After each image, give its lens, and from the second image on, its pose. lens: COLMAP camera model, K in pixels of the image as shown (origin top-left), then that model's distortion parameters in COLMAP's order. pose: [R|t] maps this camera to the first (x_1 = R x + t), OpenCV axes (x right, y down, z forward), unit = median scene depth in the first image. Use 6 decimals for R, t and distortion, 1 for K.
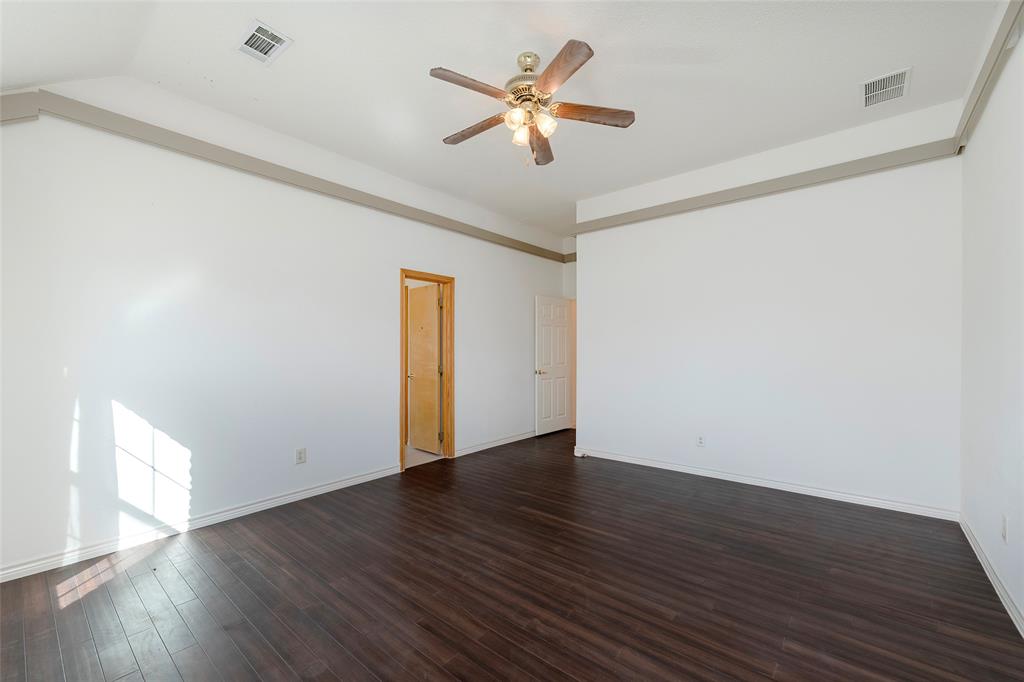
lens RADIAL K [[403.2, 0, 508.8], [0, 403.2, 346.8], [0, 0, 1]] dist [0.009342, -0.001087]
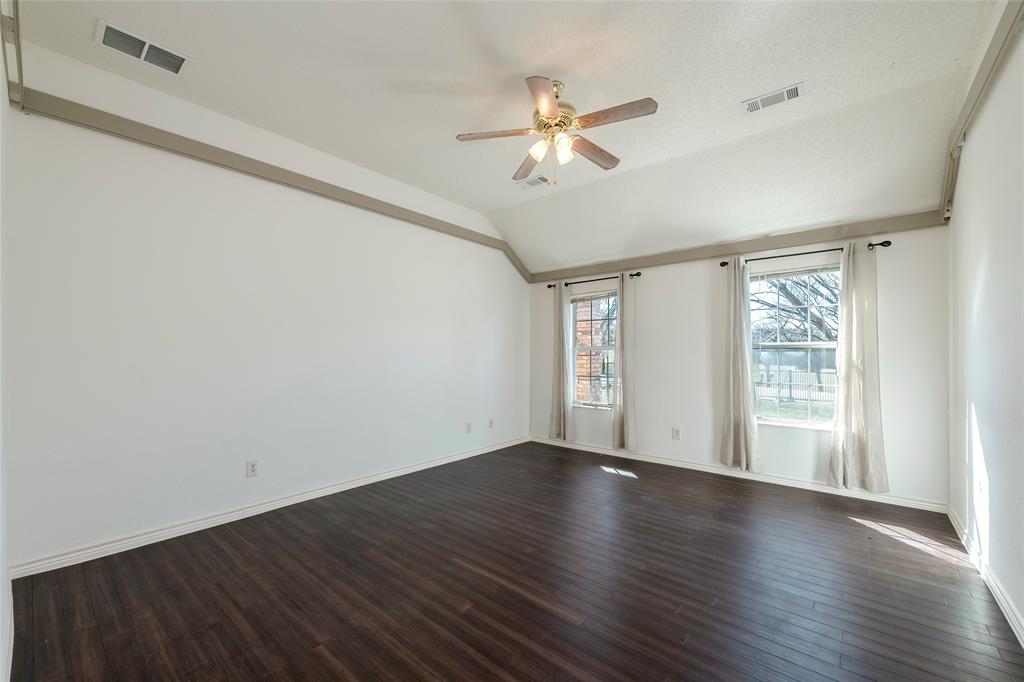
lens RADIAL K [[403.2, 0, 514.3], [0, 403.2, 347.9], [0, 0, 1]] dist [0.009342, -0.001087]
pose [[-0.999861, 0.002284, -0.016519, 0.182388], [0.002478, 0.999927, -0.011791, 0.002110], [0.016491, -0.011830, -0.999794, 2.108185]]
